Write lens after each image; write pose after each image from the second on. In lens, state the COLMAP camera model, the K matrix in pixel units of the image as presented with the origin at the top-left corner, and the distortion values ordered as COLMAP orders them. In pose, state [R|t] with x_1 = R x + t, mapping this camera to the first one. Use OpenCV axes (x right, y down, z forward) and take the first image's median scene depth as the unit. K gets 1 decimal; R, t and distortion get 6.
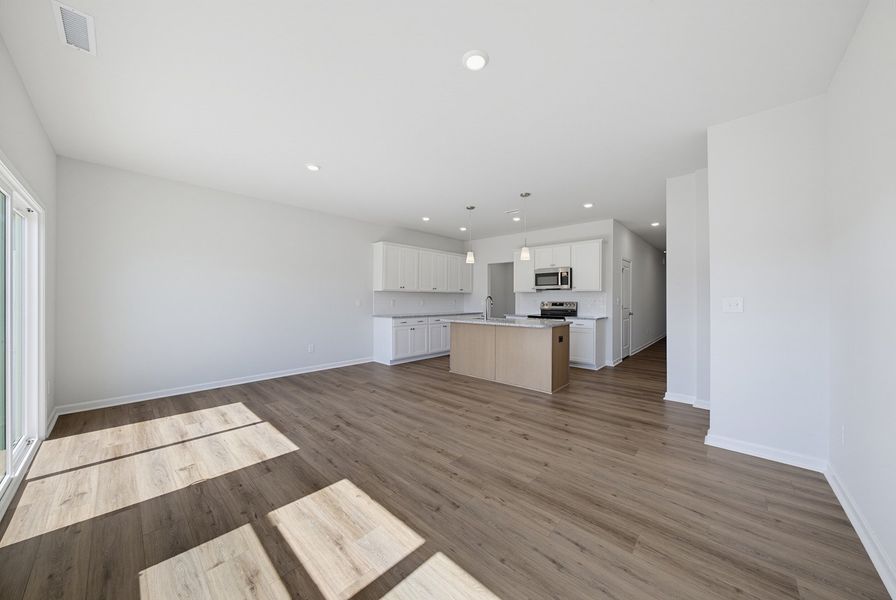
lens RADIAL K [[305.5, 0, 447.2], [0, 305.5, 301.2], [0, 0, 1]] dist [-0.001457, 0.000233]
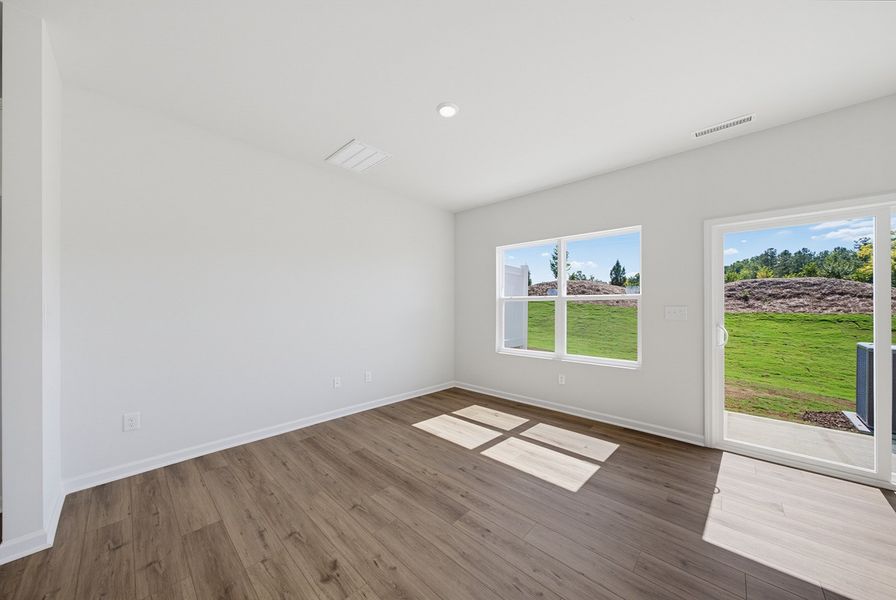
lens RADIAL K [[305.5, 0, 447.2], [0, 305.5, 301.2], [0, 0, 1]] dist [-0.001457, 0.000233]
pose [[-0.999944, -0.004111, 0.009721, 0.054312], [-0.004194, 0.999954, -0.008605, -0.016124], [-0.009685, -0.008646, -0.999916, 1.539619]]
